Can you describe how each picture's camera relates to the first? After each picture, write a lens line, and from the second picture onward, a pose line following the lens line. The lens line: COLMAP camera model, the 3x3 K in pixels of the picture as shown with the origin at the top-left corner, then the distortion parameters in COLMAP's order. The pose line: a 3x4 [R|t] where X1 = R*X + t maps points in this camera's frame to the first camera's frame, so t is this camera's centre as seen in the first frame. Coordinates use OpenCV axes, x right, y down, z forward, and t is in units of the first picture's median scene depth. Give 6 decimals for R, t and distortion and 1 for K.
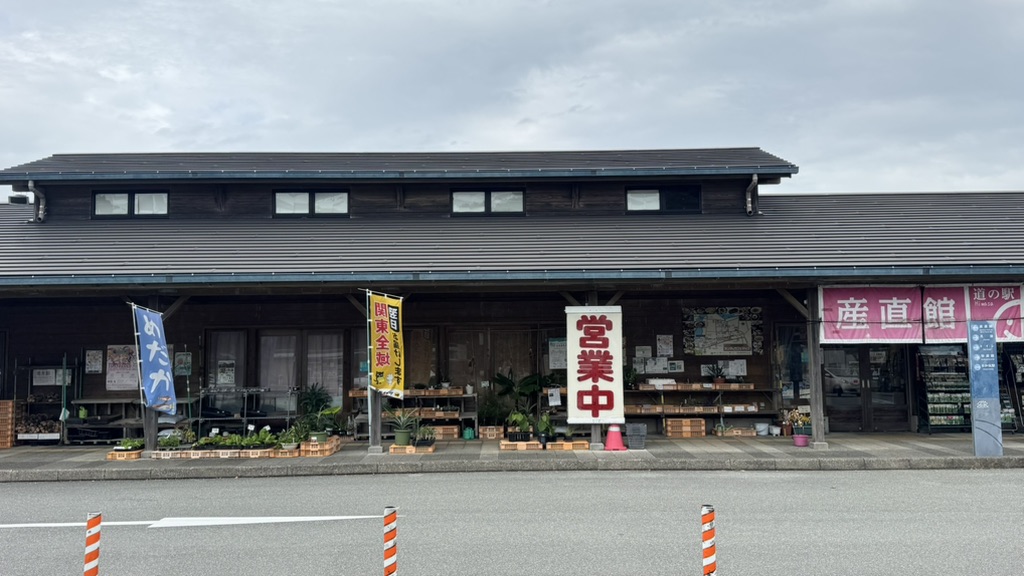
lens RADIAL K [[825.4, 0, 512.0], [0, 825.4, 288.0], [0, 0, 1]] dist [0.134191, -0.234276]
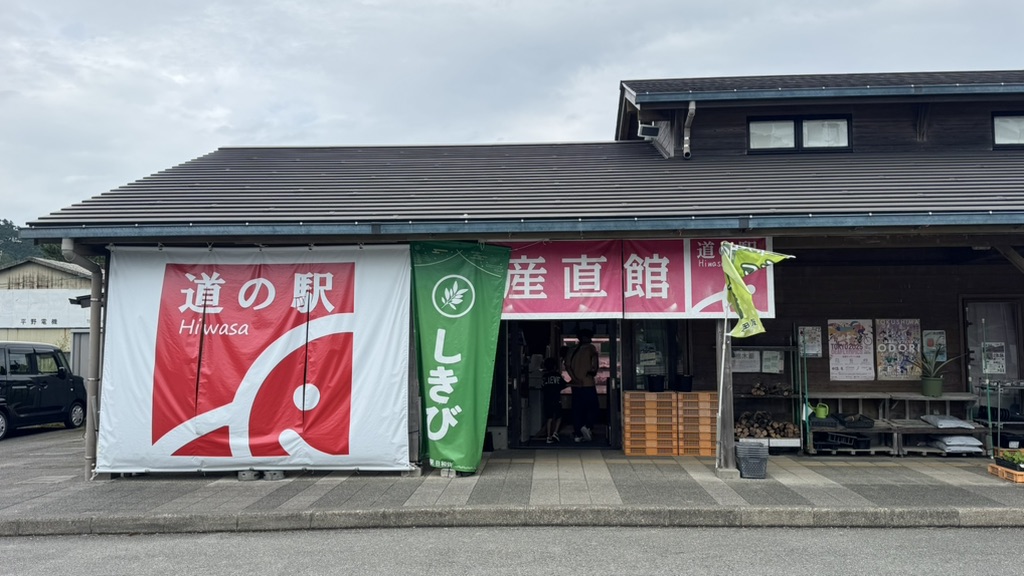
lens RADIAL K [[825.4, 0, 512.0], [0, 825.4, 288.0], [0, 0, 1]] dist [0.134191, -0.234276]
pose [[0.998395, 0.005983, -0.056317, -0.717597], [-0.005451, 0.999939, 0.009593, 0.034980], [0.056371, -0.009270, 0.998367, 0.251319]]
